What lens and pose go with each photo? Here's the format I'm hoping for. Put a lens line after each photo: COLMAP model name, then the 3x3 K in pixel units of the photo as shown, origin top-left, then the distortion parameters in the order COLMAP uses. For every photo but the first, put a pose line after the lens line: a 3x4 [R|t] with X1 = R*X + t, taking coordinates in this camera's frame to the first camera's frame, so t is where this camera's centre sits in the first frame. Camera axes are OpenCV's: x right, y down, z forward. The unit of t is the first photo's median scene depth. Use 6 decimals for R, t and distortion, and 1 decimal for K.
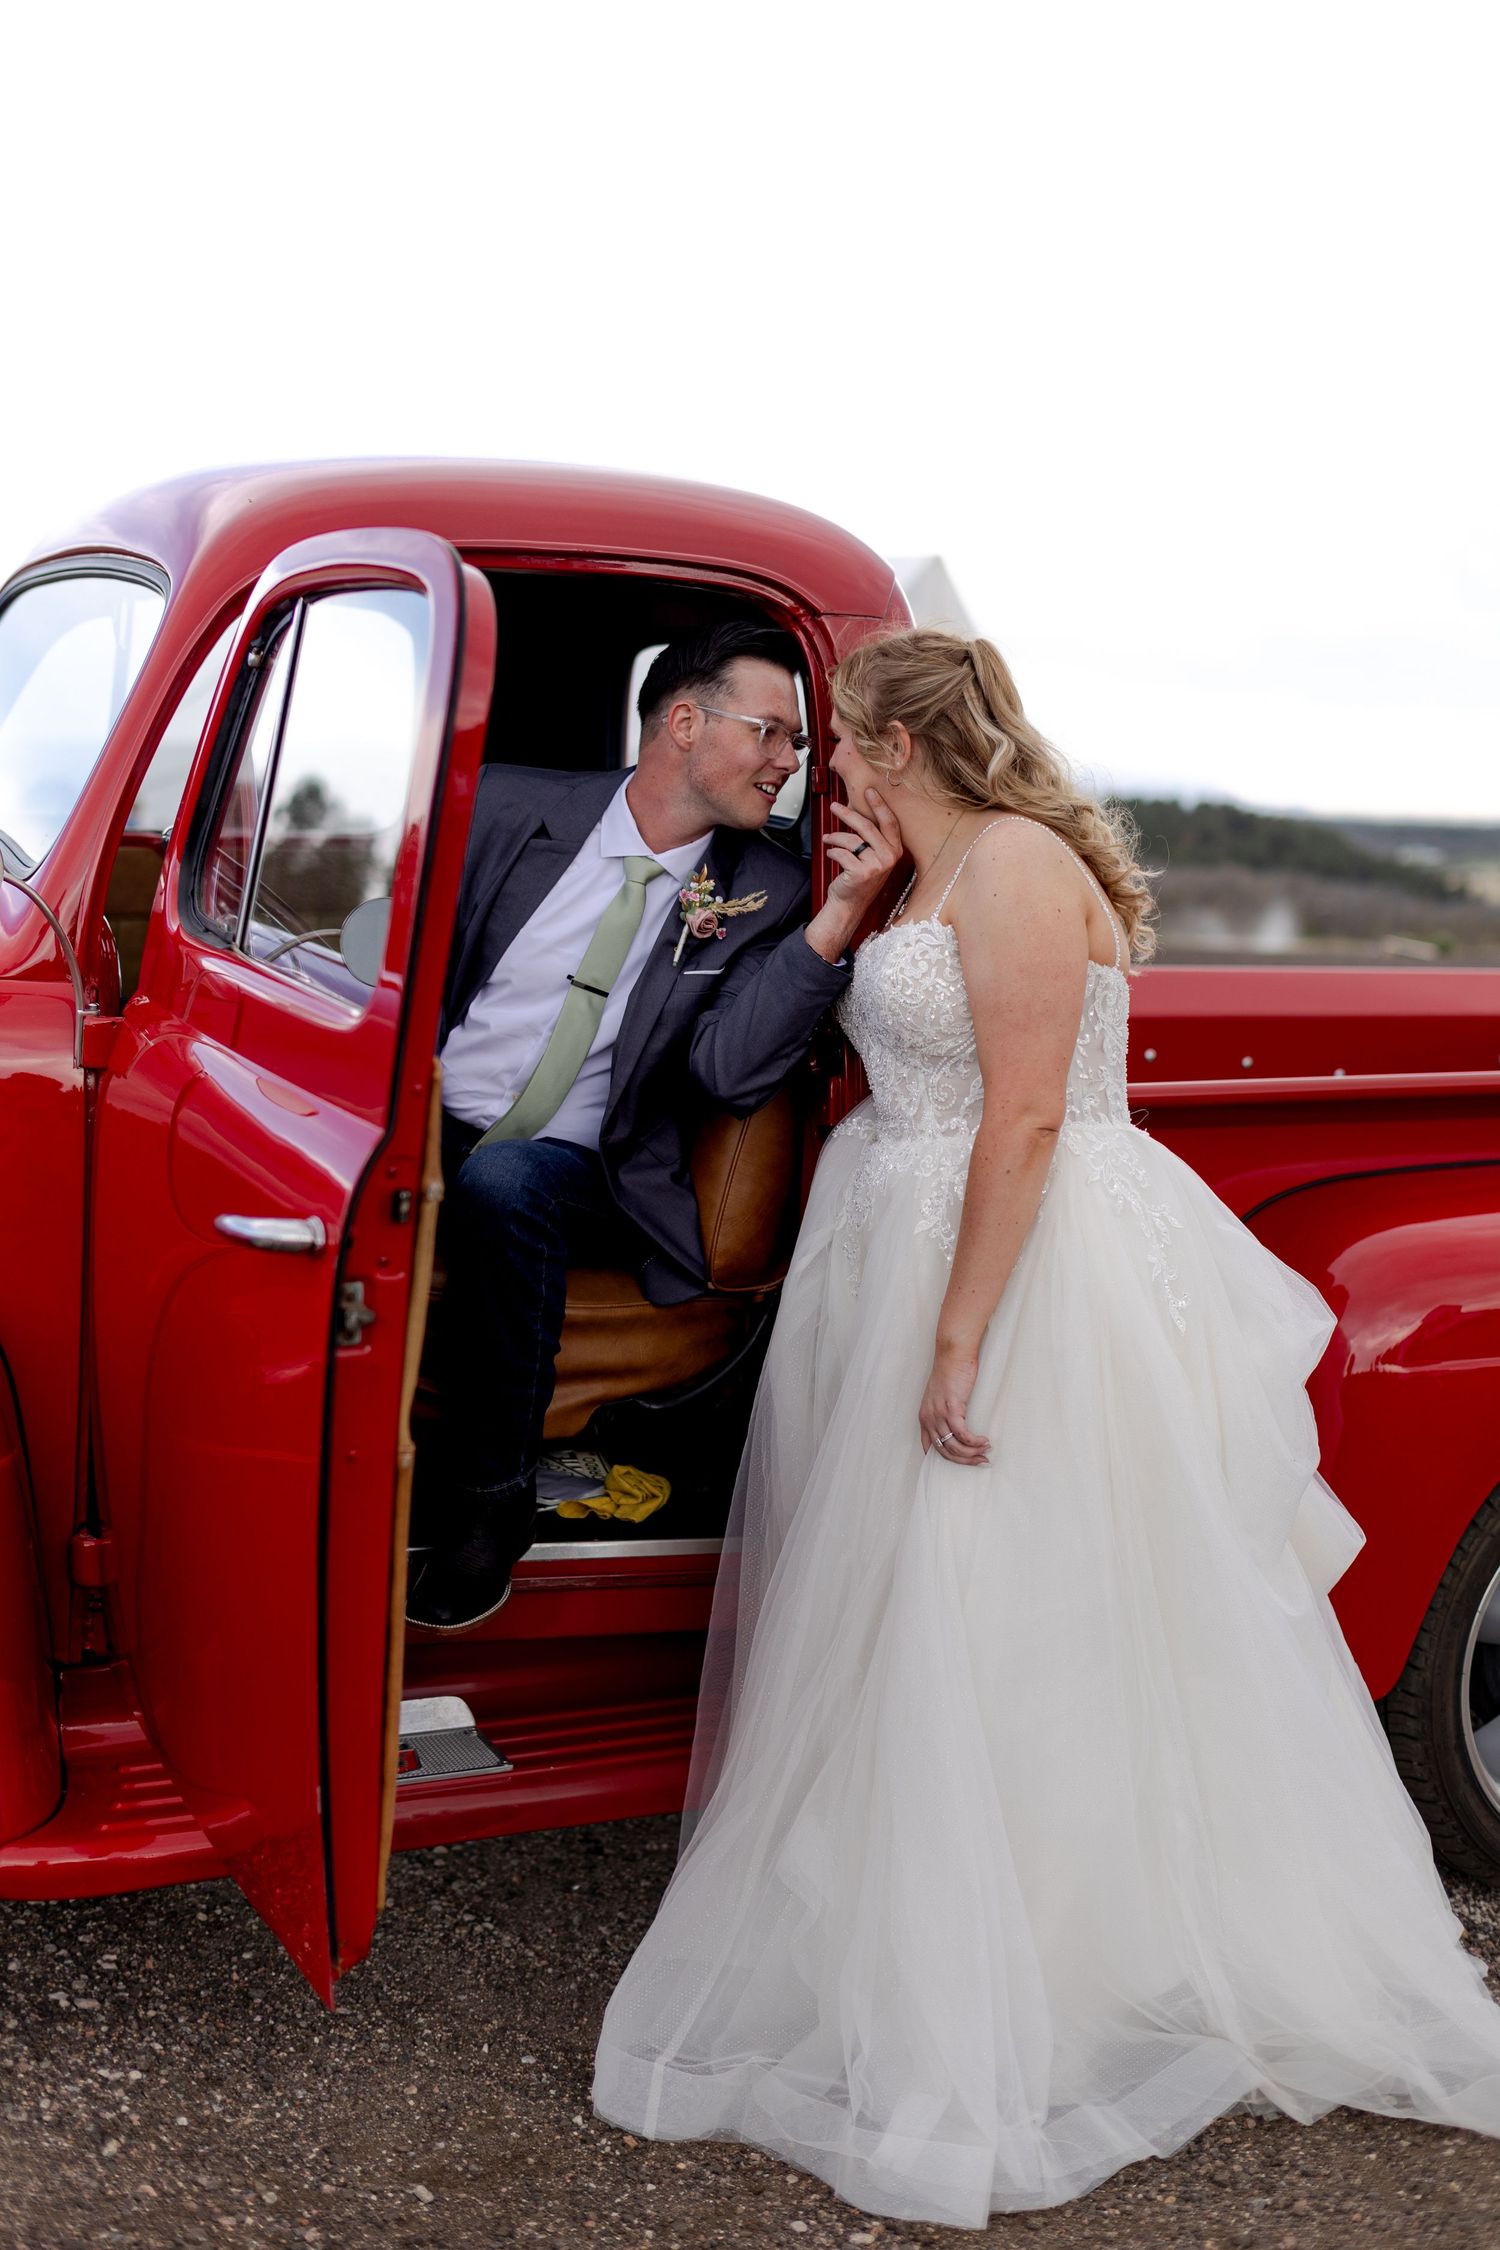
lens RADIAL K [[2942.4, 0, 750.0], [0, 2942.4, 1125.0], [0, 0, 1]] dist [-0.002343, 0.020566]
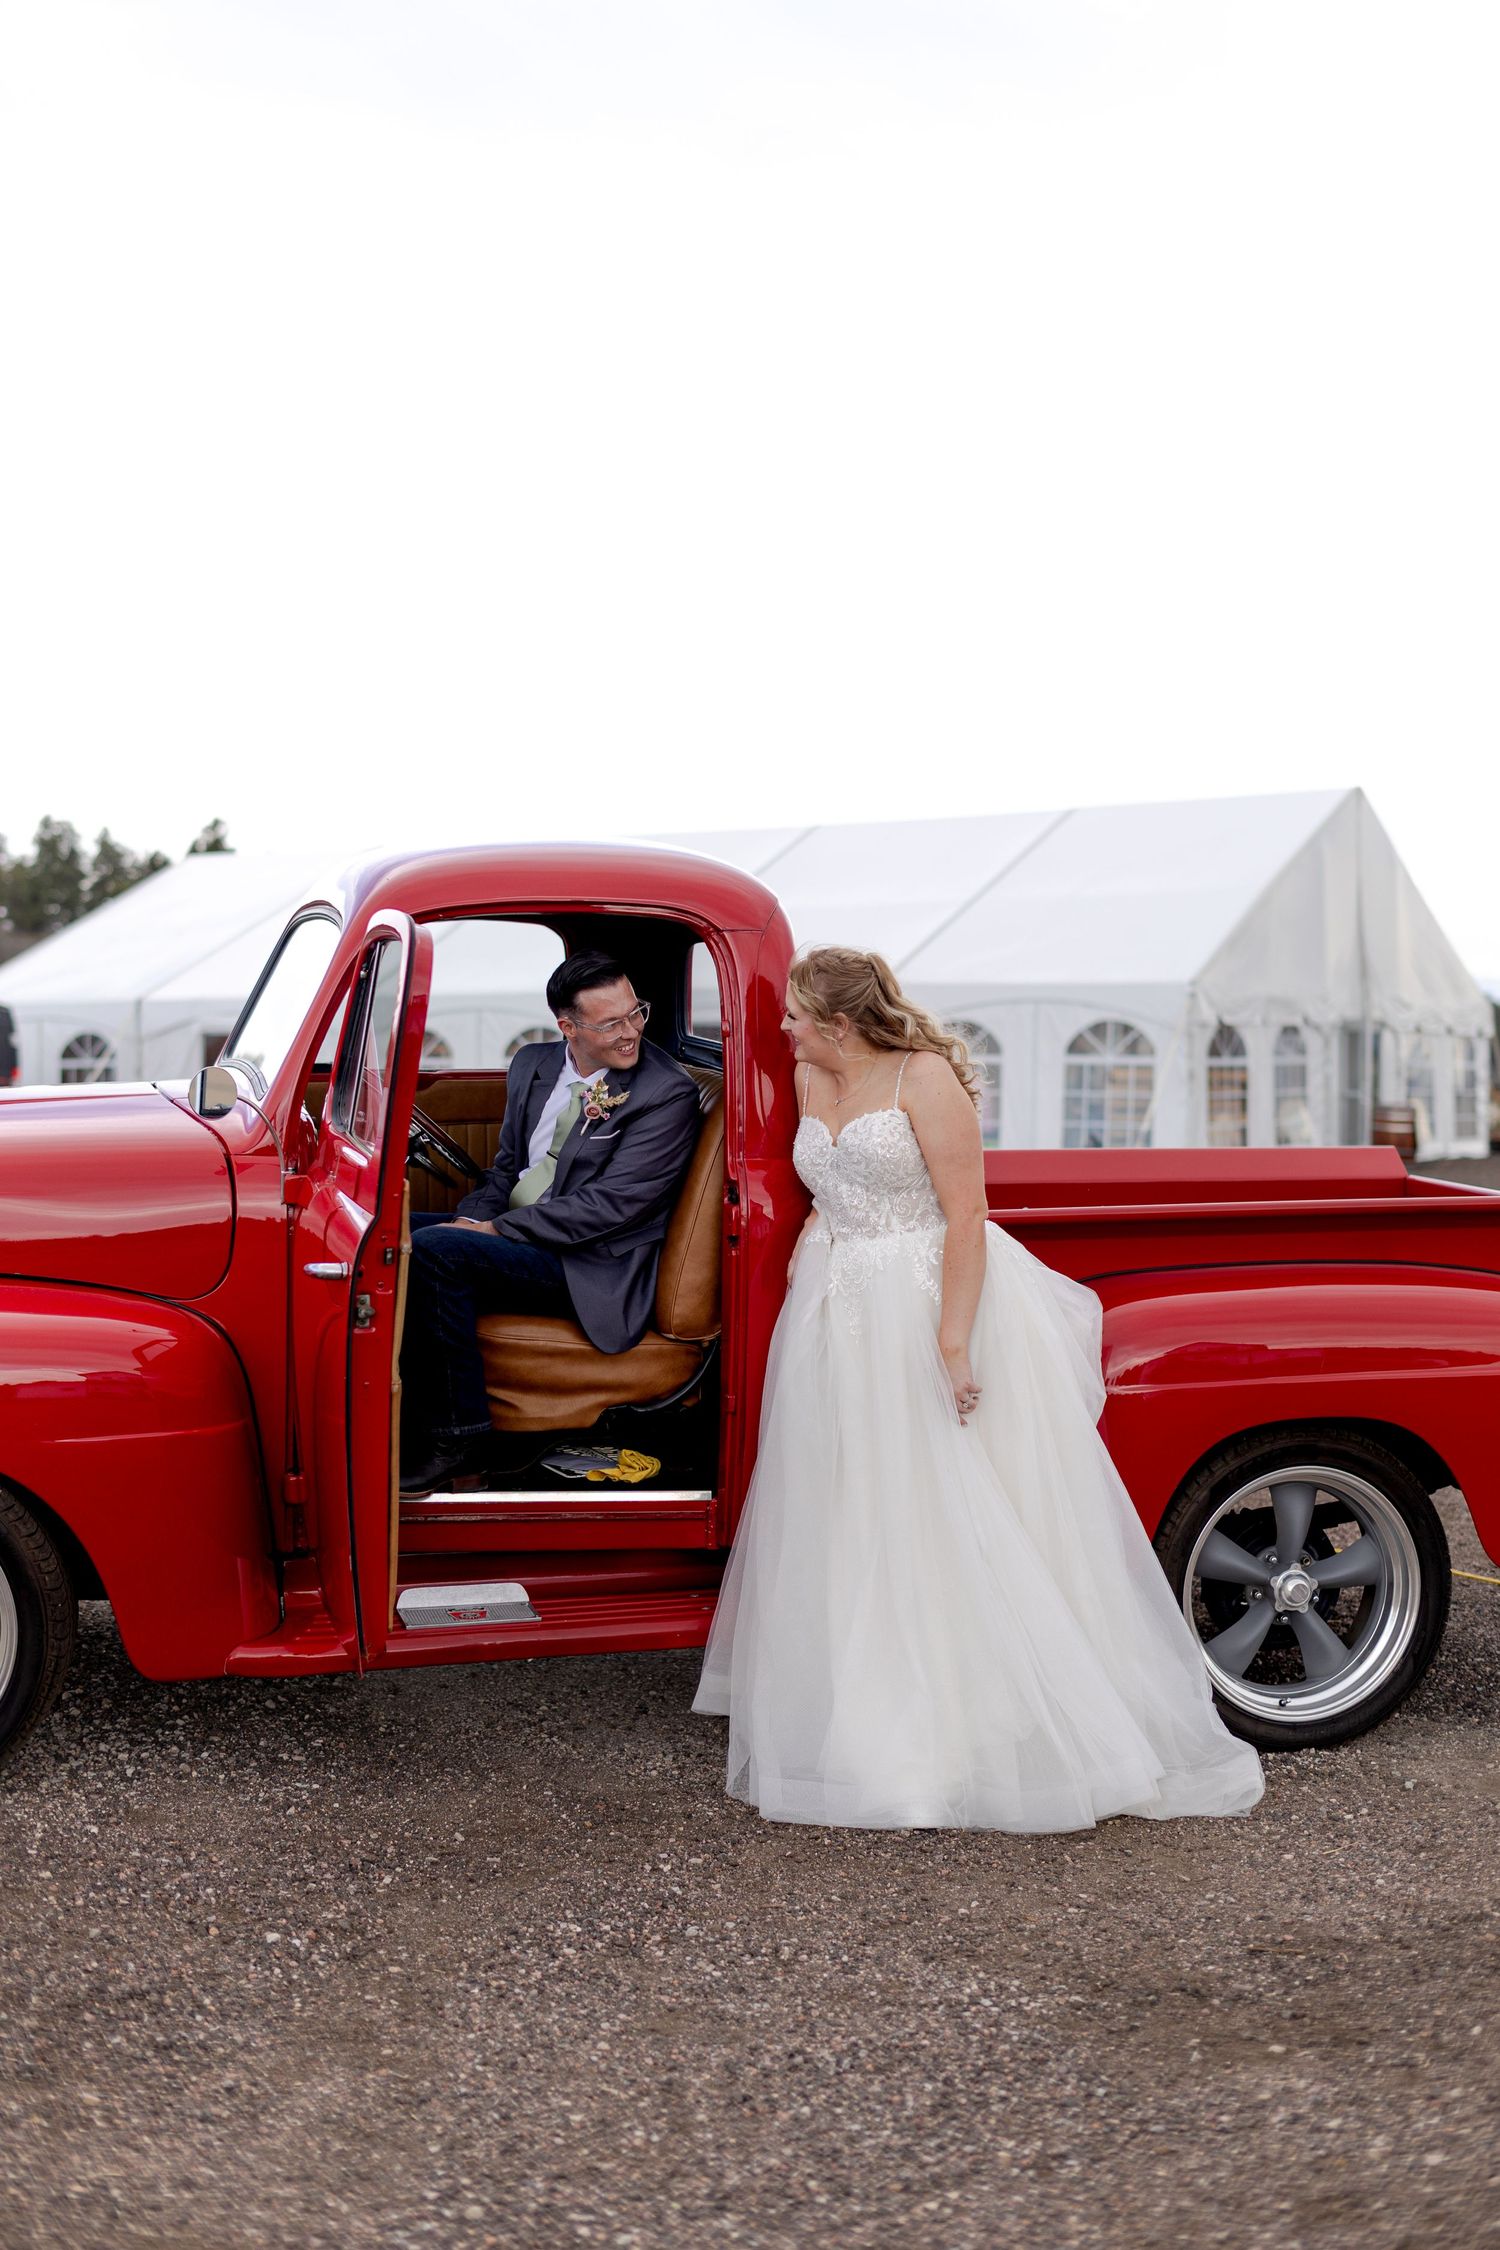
lens RADIAL K [[2942.4, 0, 750.0], [0, 2942.4, 1125.0], [0, 0, 1]] dist [-0.002343, 0.020566]
pose [[0.984147, -0.023892, -0.175738, 0.360764], [0.010044, 0.996803, -0.079267, 0.076133], [0.177070, 0.076246, 0.981241, -0.691544]]
